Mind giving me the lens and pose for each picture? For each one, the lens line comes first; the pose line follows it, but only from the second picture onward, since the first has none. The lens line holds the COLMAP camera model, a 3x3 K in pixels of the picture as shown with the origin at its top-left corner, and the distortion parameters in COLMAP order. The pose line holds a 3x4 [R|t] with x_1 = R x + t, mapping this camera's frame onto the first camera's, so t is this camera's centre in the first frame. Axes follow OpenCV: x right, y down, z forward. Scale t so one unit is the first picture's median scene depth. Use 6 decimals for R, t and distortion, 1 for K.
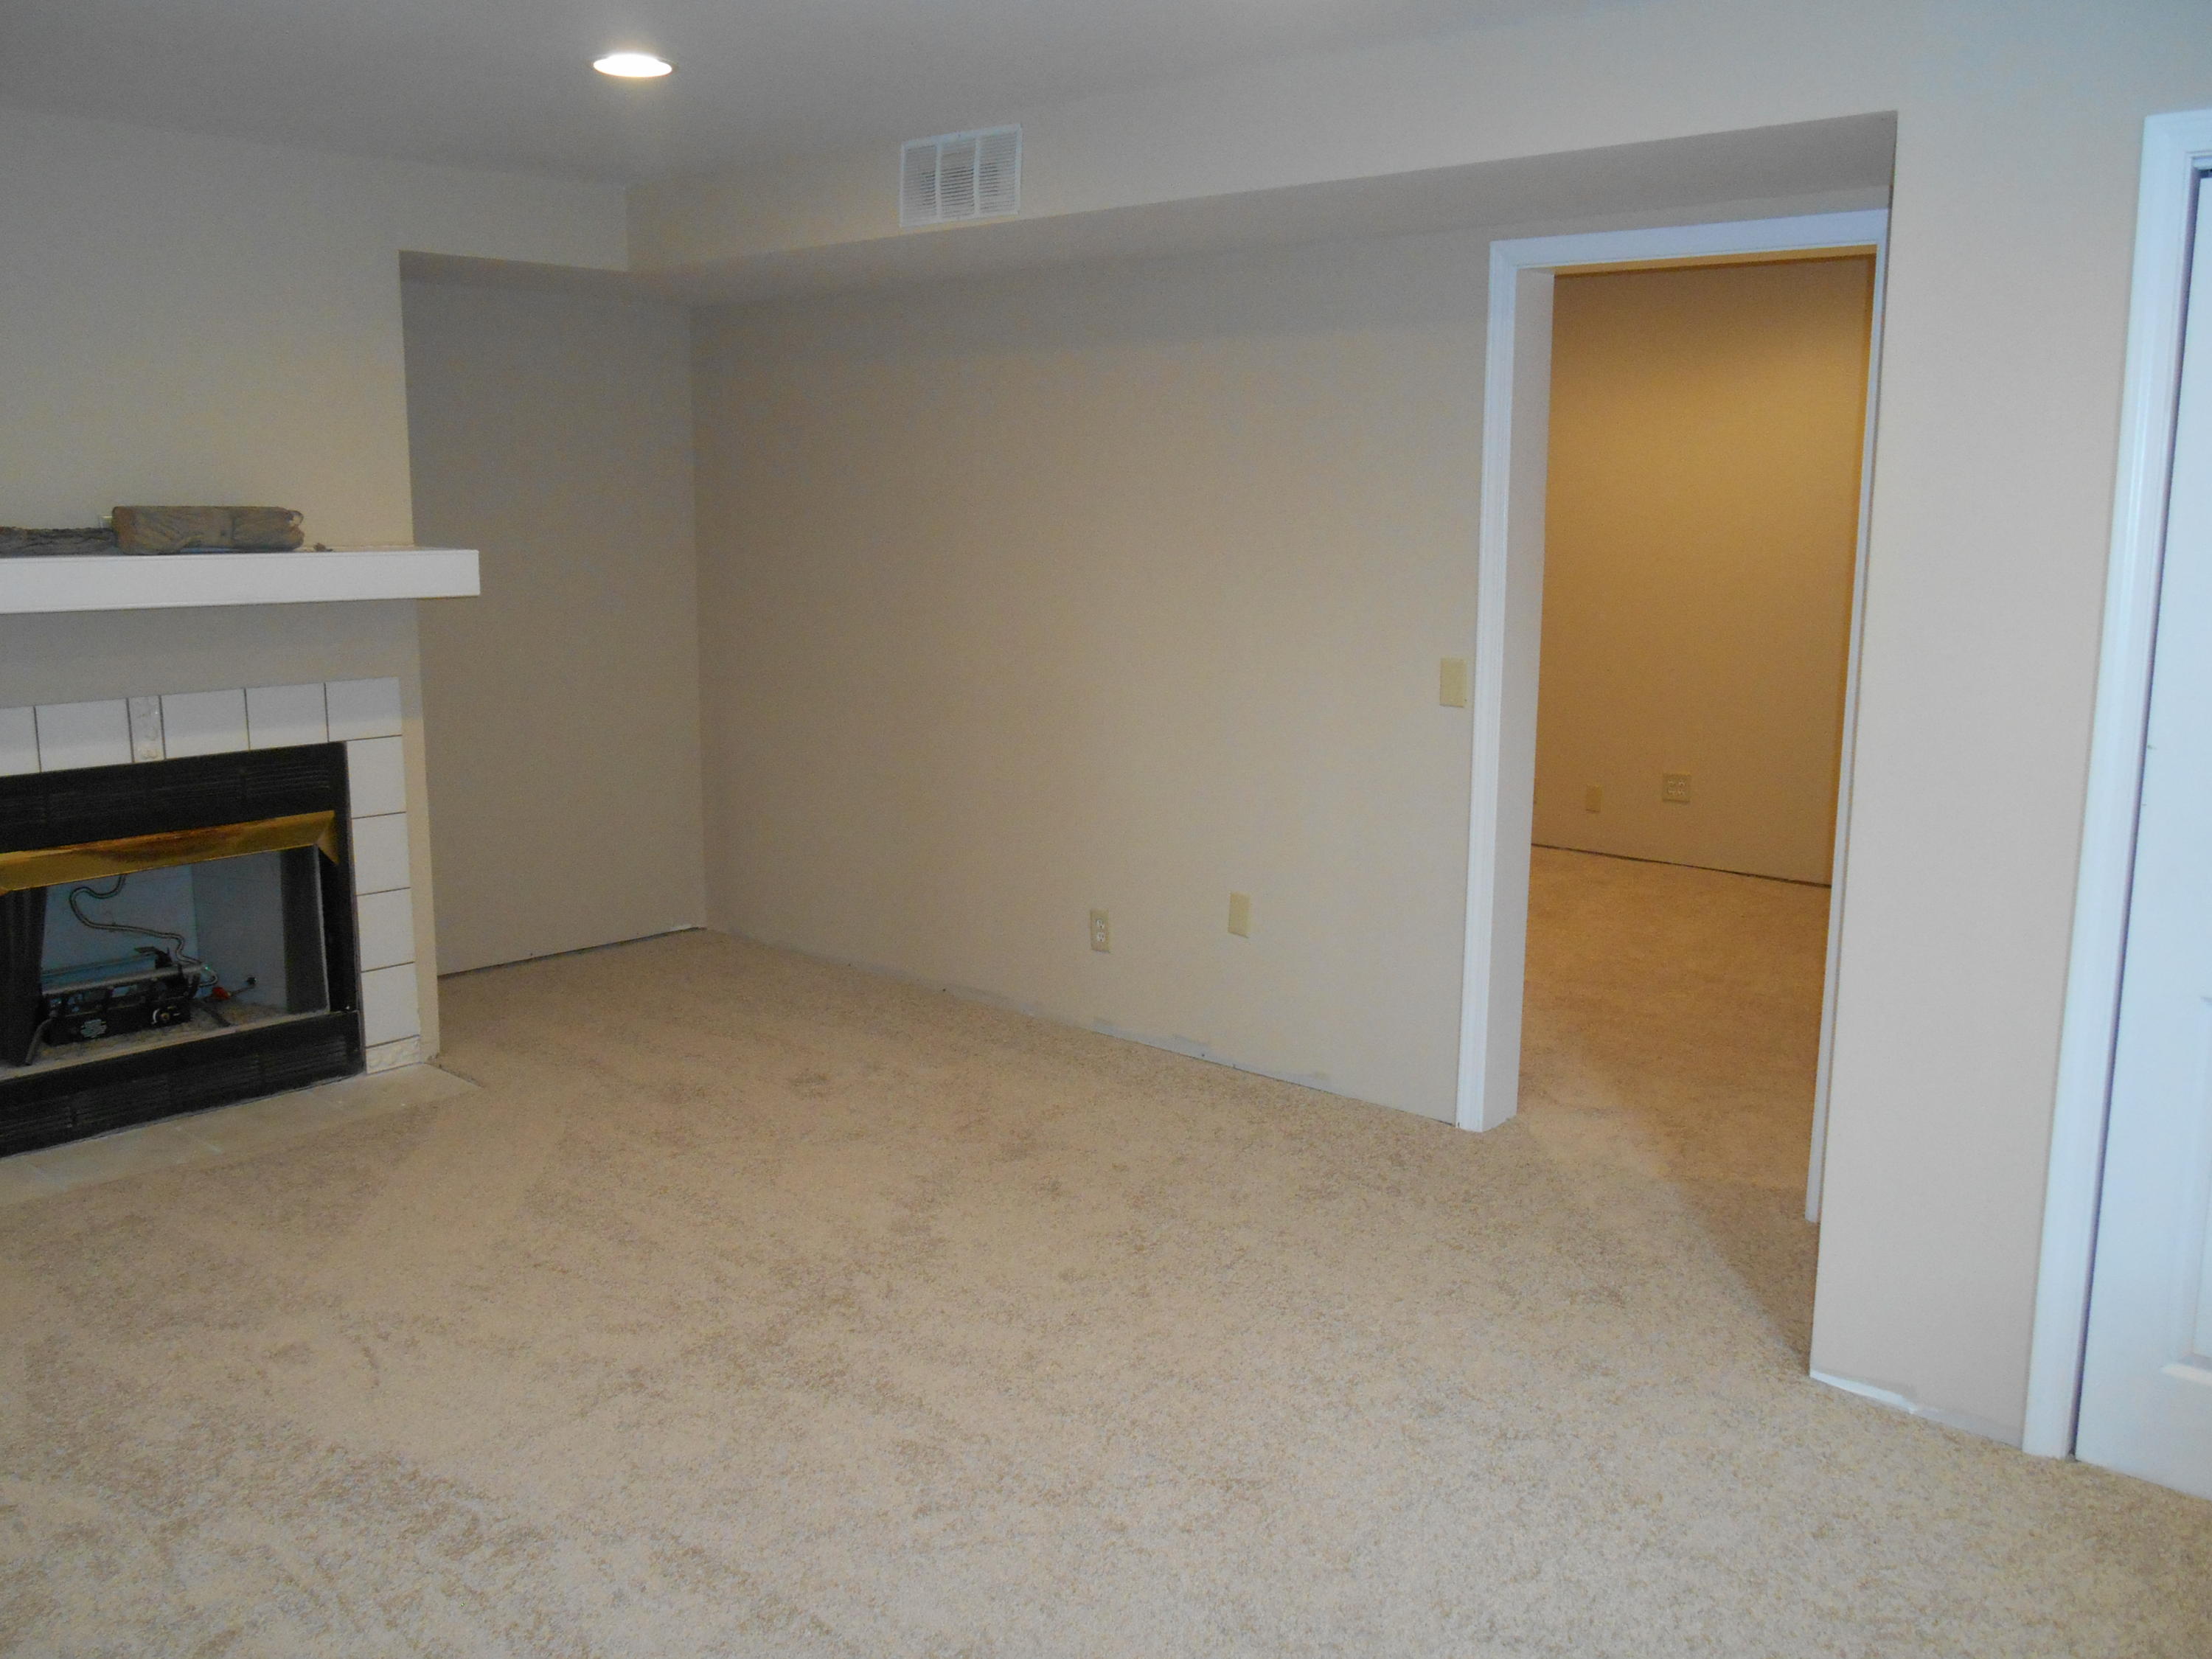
lens RADIAL K [[1918.8, 0, 1106.0], [0, 1918.8, 826.7], [0, 0, 1]] dist [-0.036708, 0.027783]
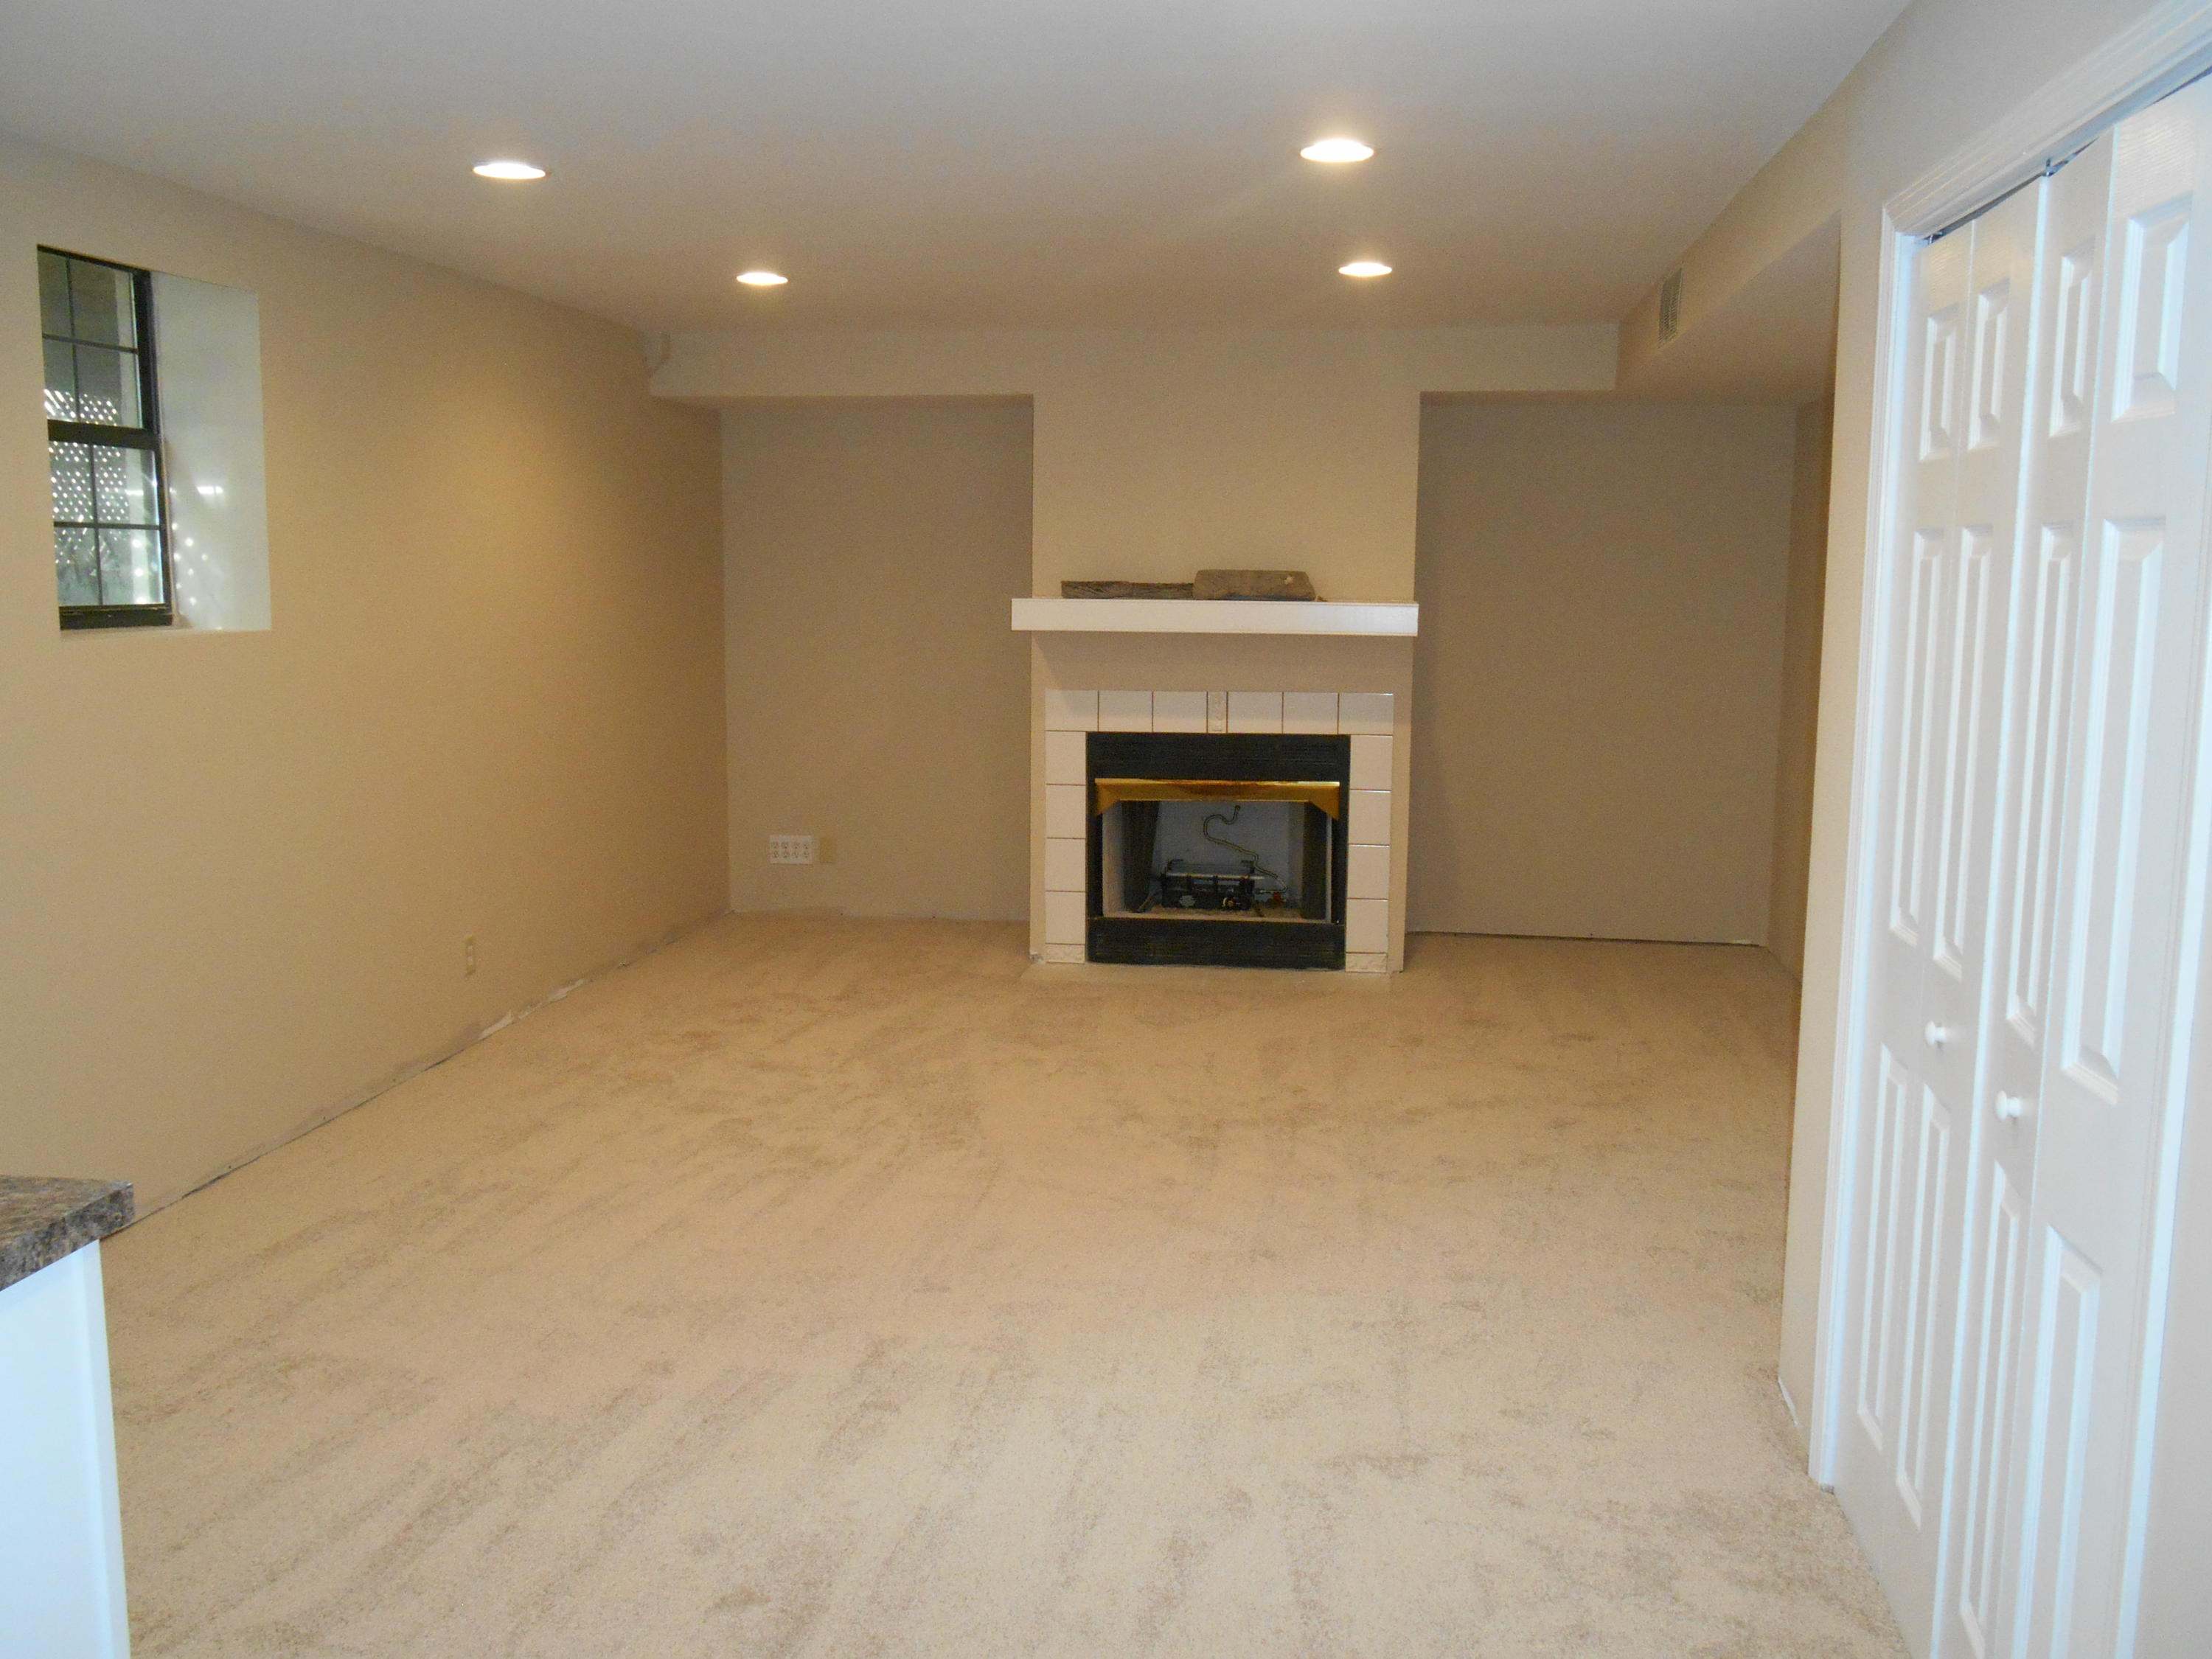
lens RADIAL K [[1918.8, 0, 1089.6], [0, 1918.8, 832.1], [0, 0, 1]] dist [-0.036708, 0.027783]
pose [[0.551864, 0.112750, -0.826277, 0.726544], [-0.143273, 0.988905, 0.039250, -0.000976], [0.821534, 0.096723, 0.561895, 0.041235]]
